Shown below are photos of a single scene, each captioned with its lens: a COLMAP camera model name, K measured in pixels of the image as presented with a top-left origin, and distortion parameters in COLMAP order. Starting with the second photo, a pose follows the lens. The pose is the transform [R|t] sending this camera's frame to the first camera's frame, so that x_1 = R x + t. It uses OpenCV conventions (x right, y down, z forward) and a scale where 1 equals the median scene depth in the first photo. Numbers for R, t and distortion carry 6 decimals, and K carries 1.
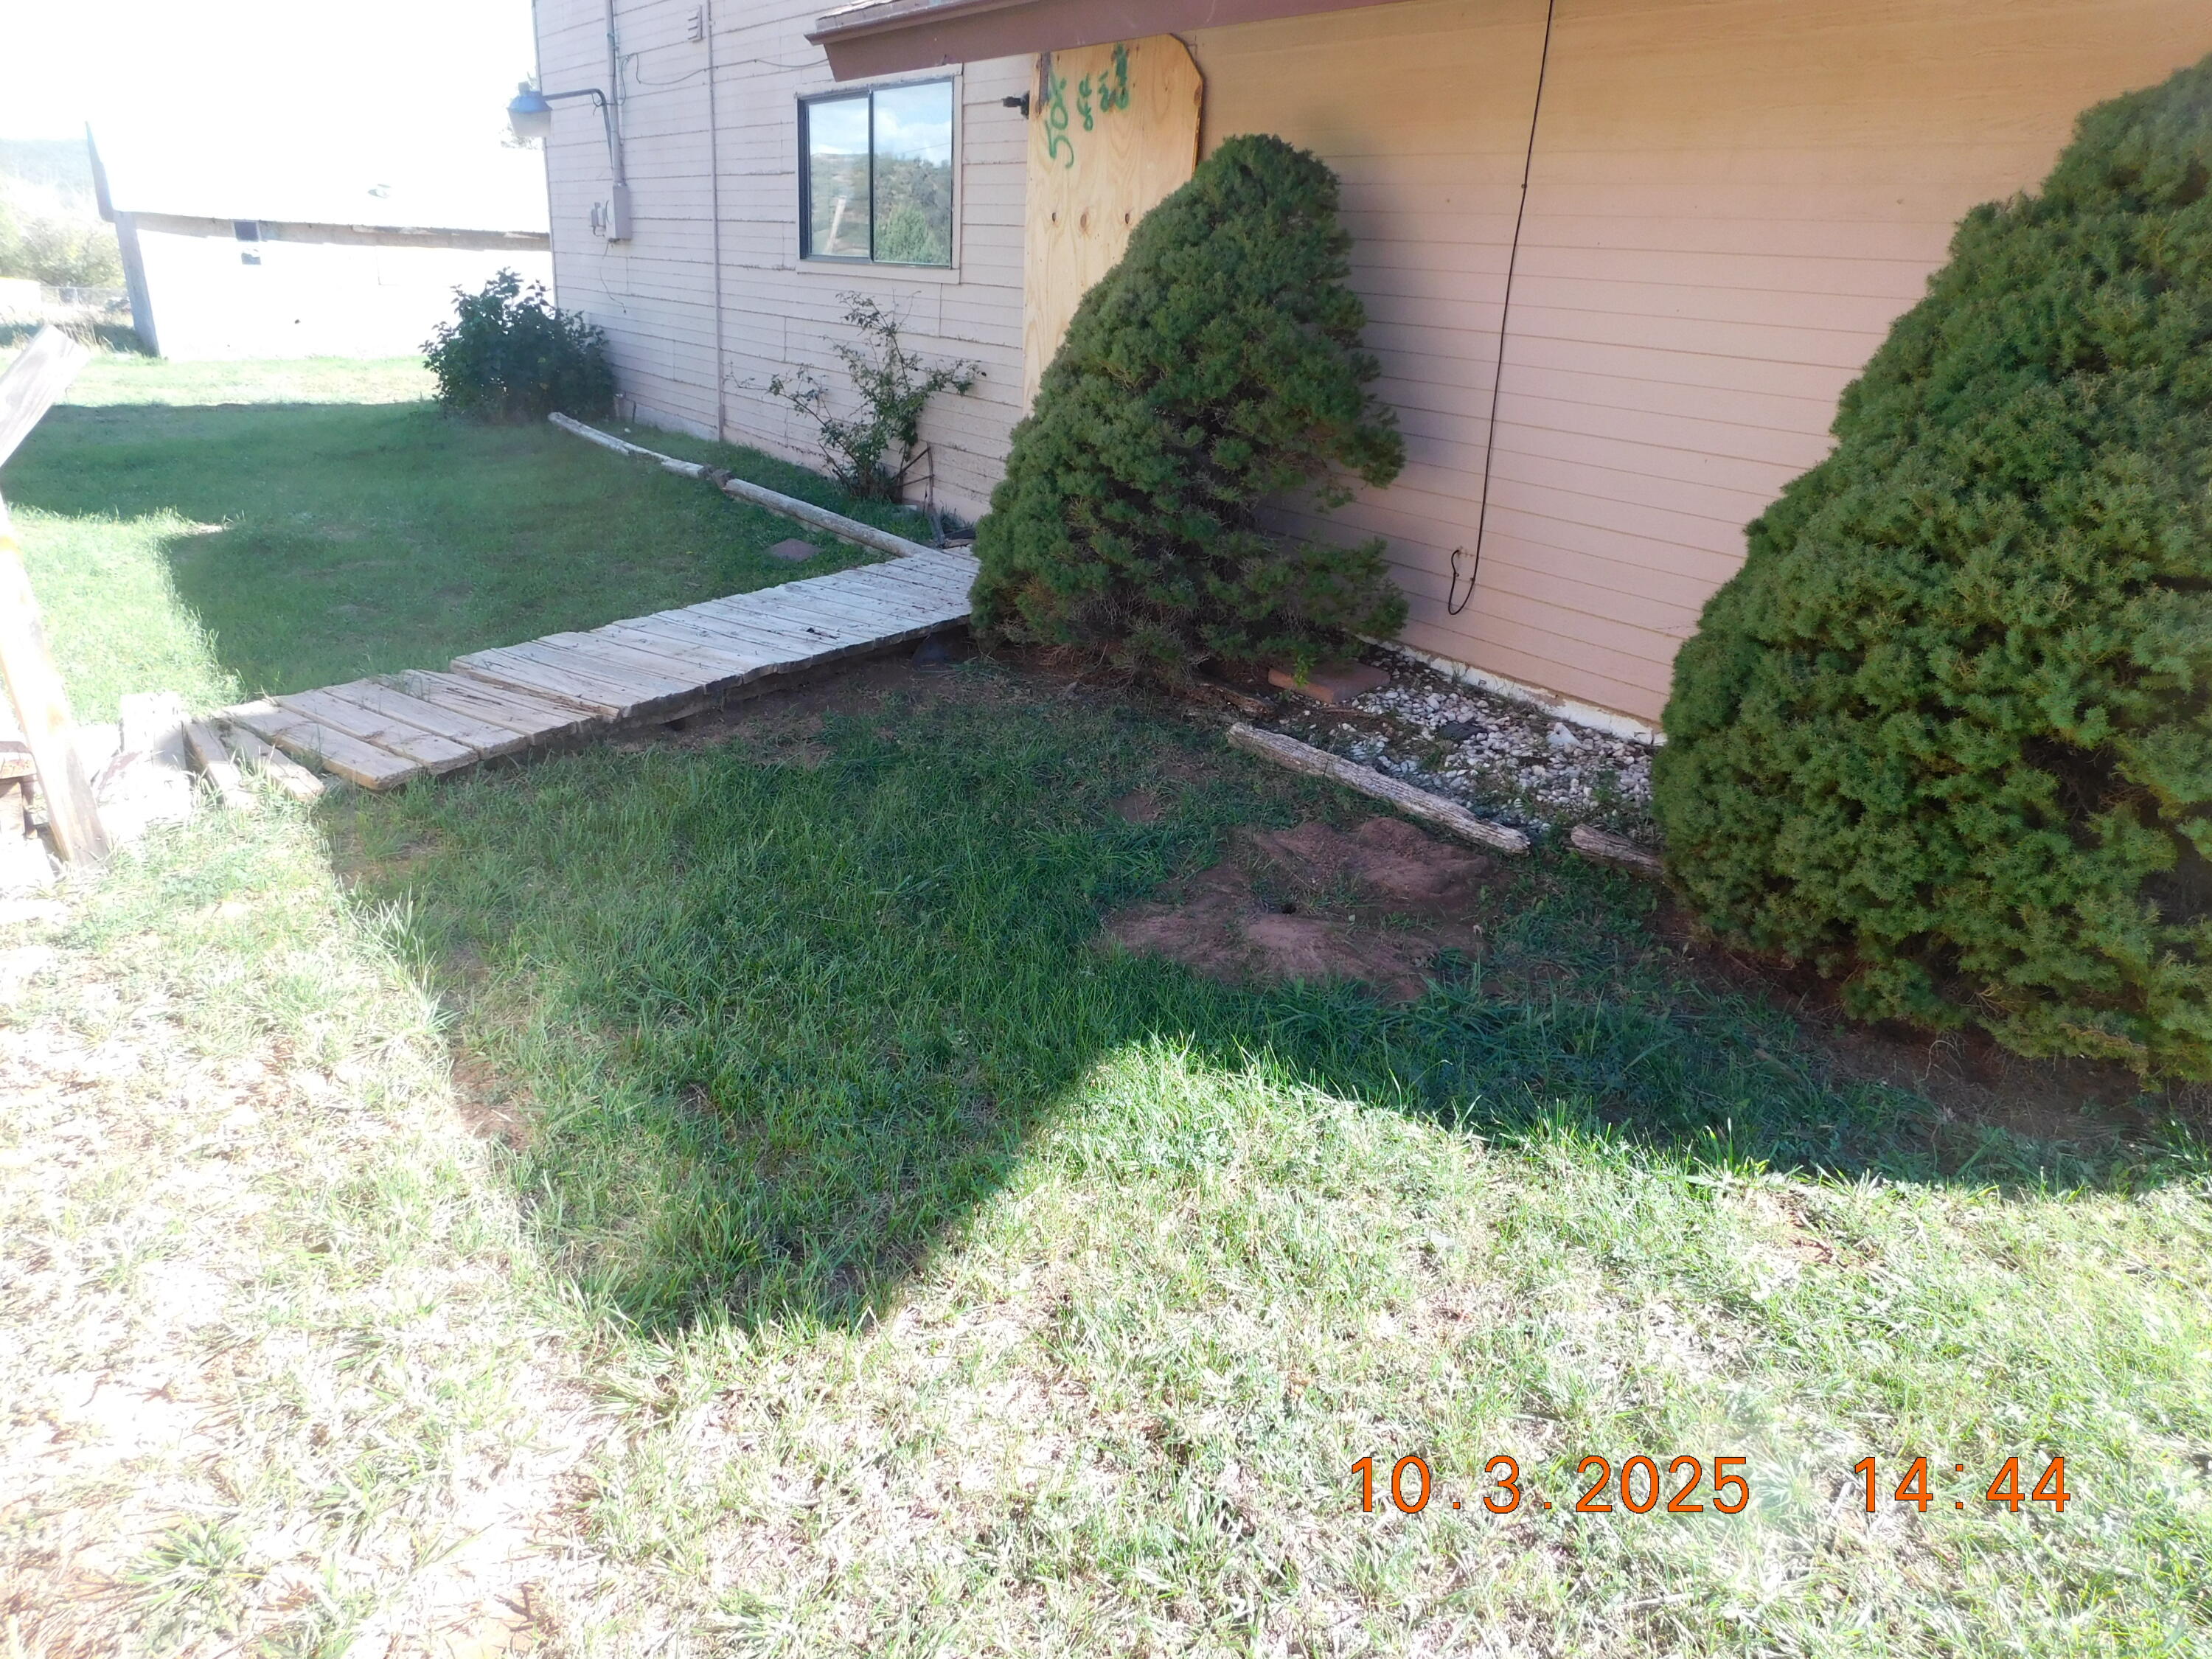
lens RADIAL K [[1459.2, 0, 1106.0], [0, 1459.2, 829.5], [0, 0, 1]] dist [-0.063623, 0.054394]
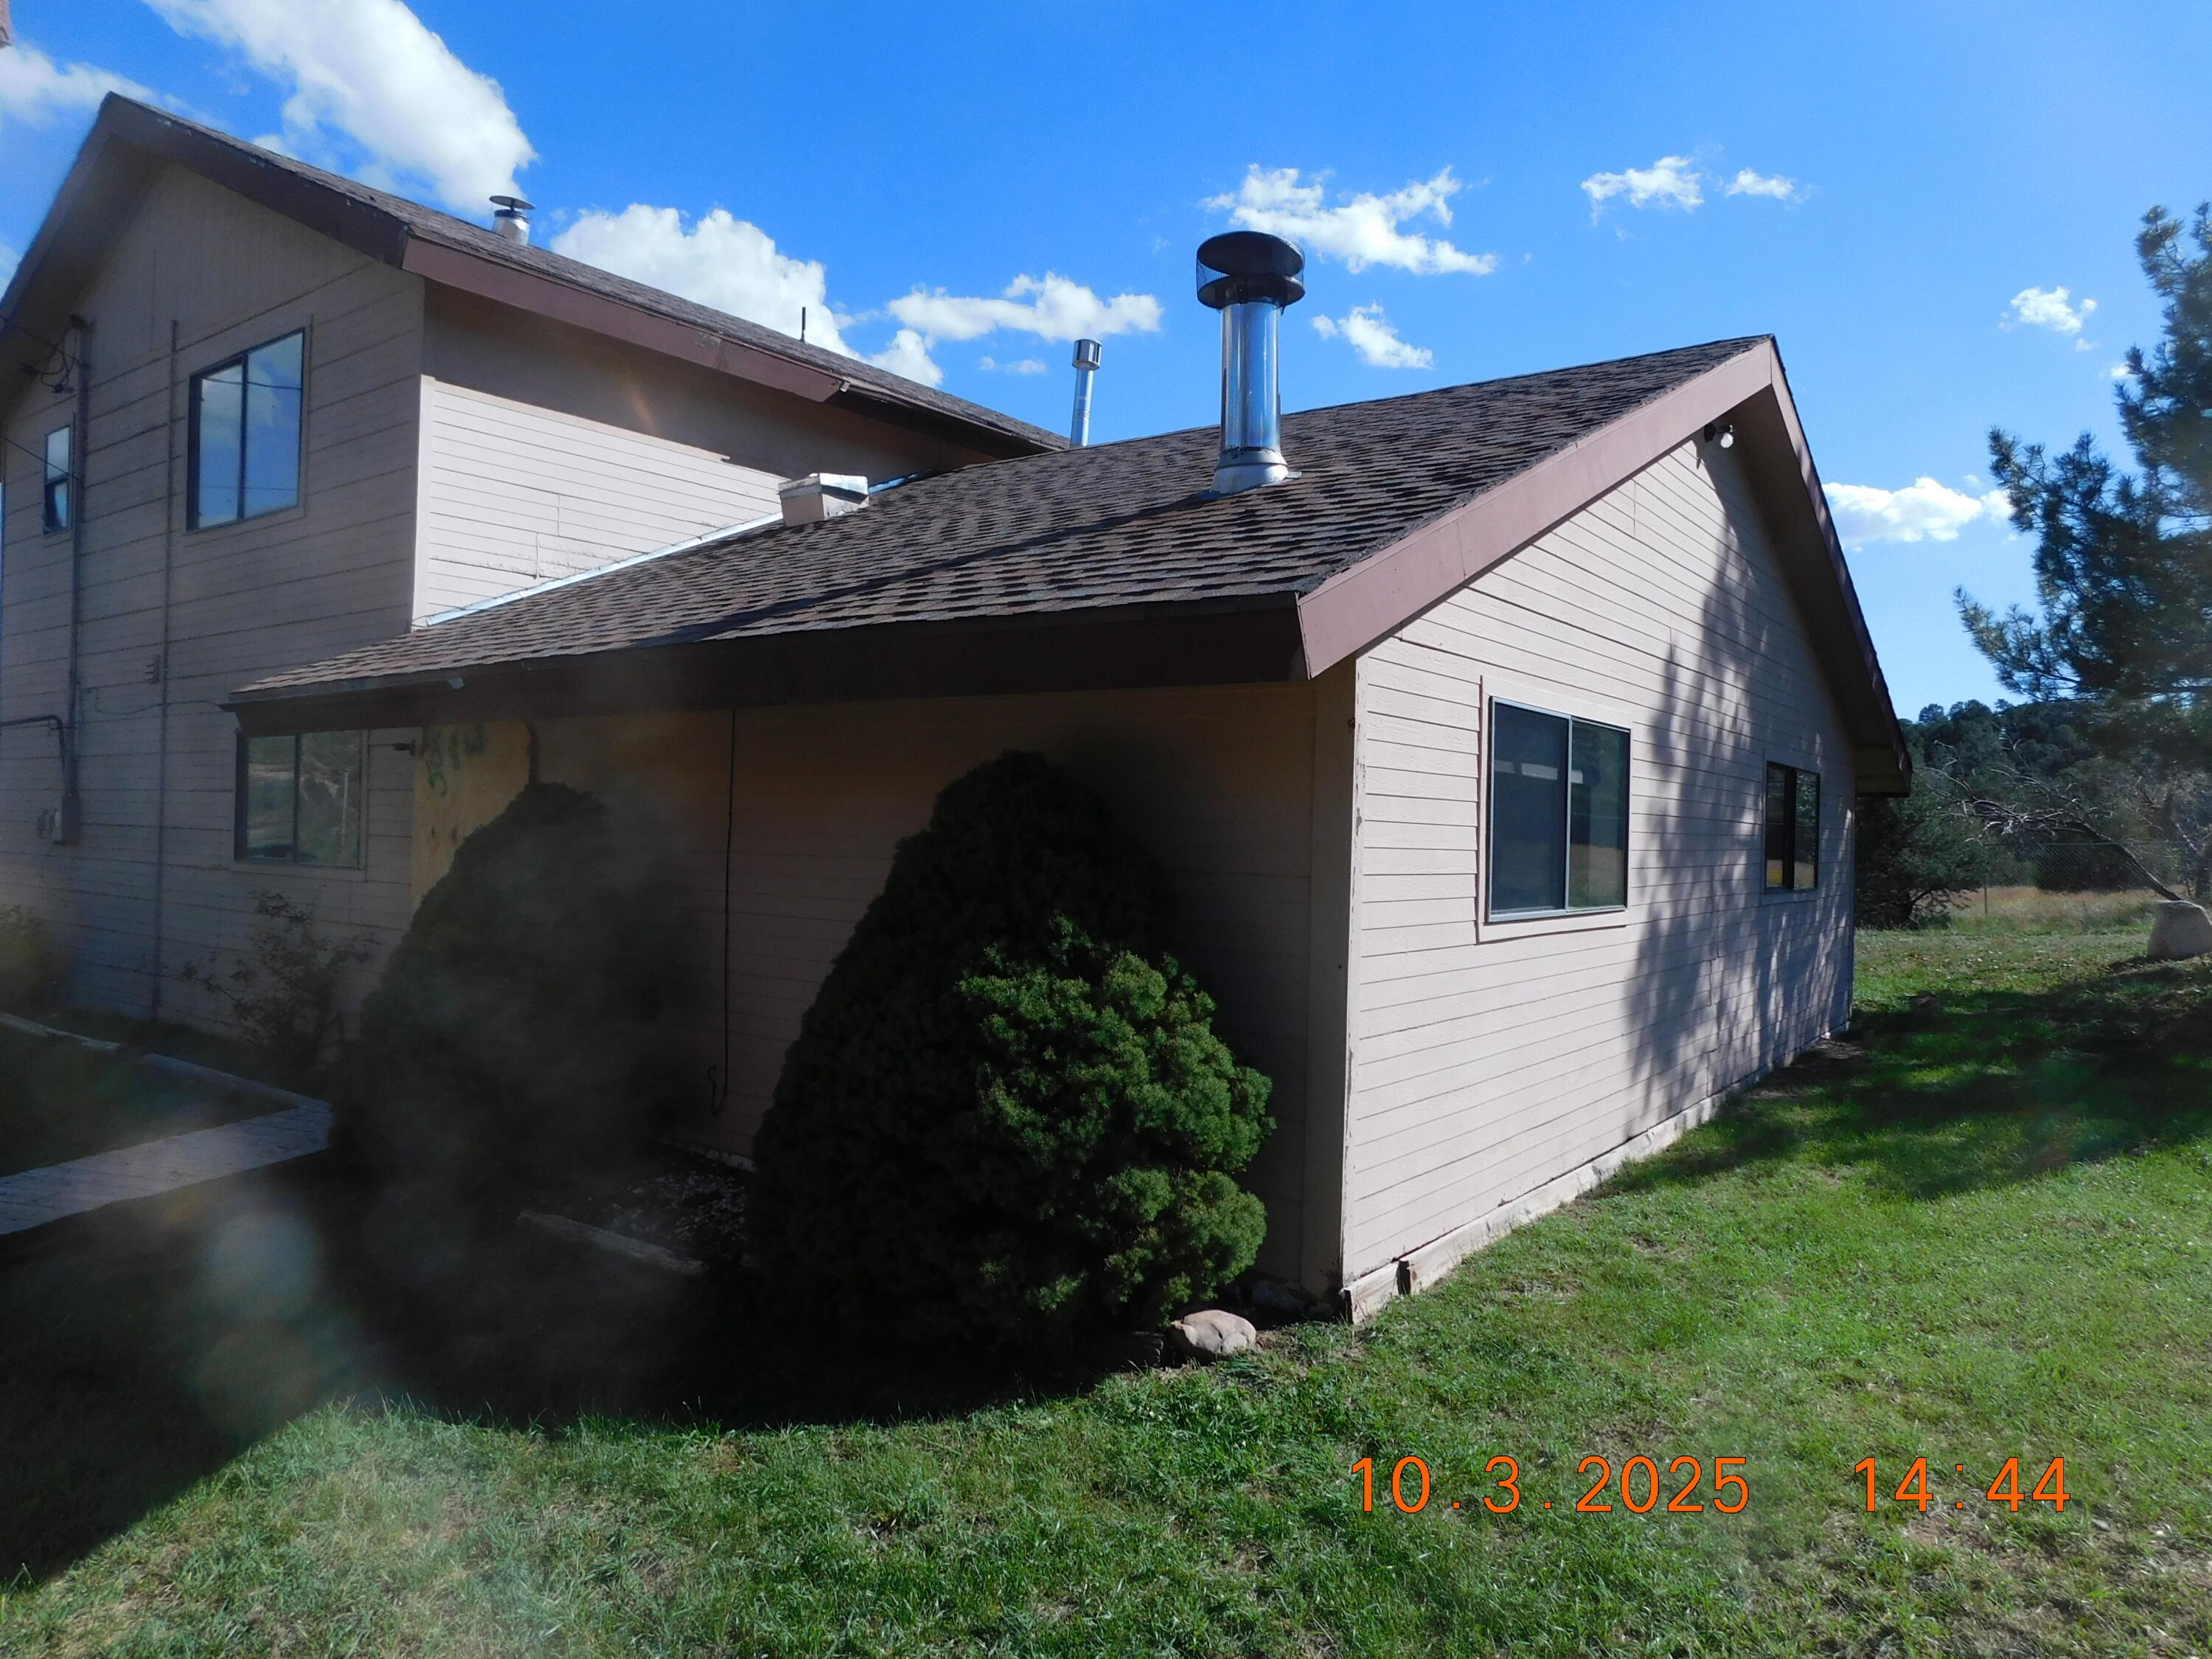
lens RADIAL K [[1459.2, 0, 1106.0], [0, 1459.2, 829.5], [0, 0, 1]] dist [-0.063623, 0.054394]
pose [[0.955093, -0.028822, 0.294902, 0.156550], [0.132377, 0.931918, -0.337647, 0.081586], [-0.265092, 0.361523, 0.893883, -0.293025]]
